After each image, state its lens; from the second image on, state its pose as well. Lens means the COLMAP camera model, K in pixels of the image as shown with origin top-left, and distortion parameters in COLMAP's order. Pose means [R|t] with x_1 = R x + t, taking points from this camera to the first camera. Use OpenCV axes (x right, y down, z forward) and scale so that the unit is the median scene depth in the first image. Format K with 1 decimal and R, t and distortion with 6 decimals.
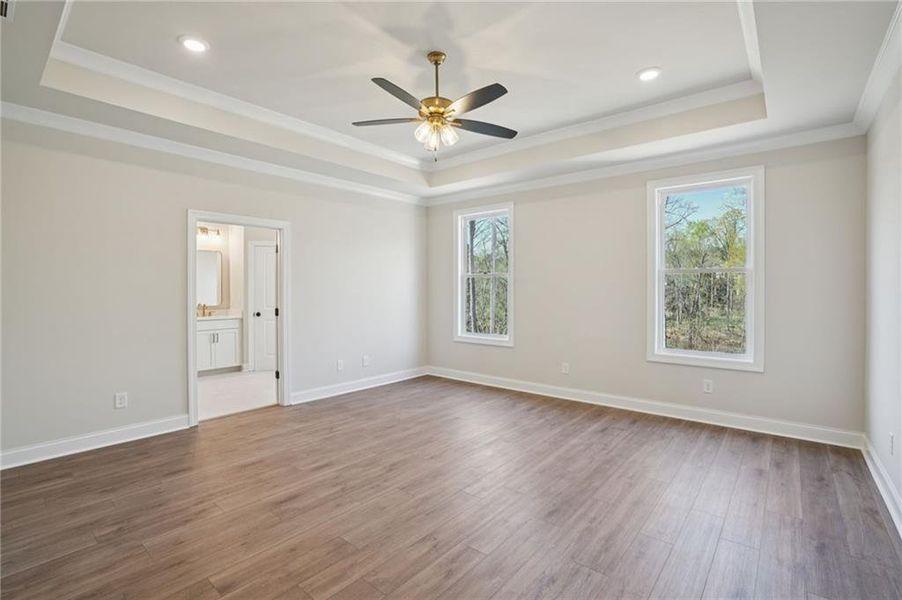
lens RADIAL K [[414.8, 0, 445.1], [0, 414.8, 297.5], [0, 0, 1]] dist [-0.060882, 0.023108]
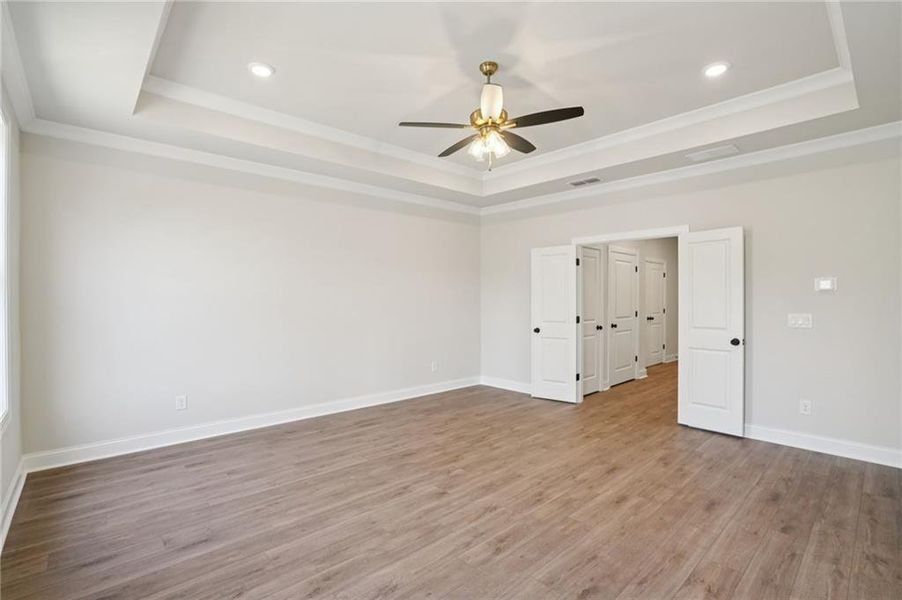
lens RADIAL K [[414.8, 0, 445.1], [0, 414.8, 297.5], [0, 0, 1]] dist [-0.060882, 0.023108]
pose [[-0.991911, 0.002445, 0.126911, -0.036387], [0.004478, 0.999866, 0.015737, -0.035678], [-0.126855, 0.016178, -0.991789, 1.807827]]
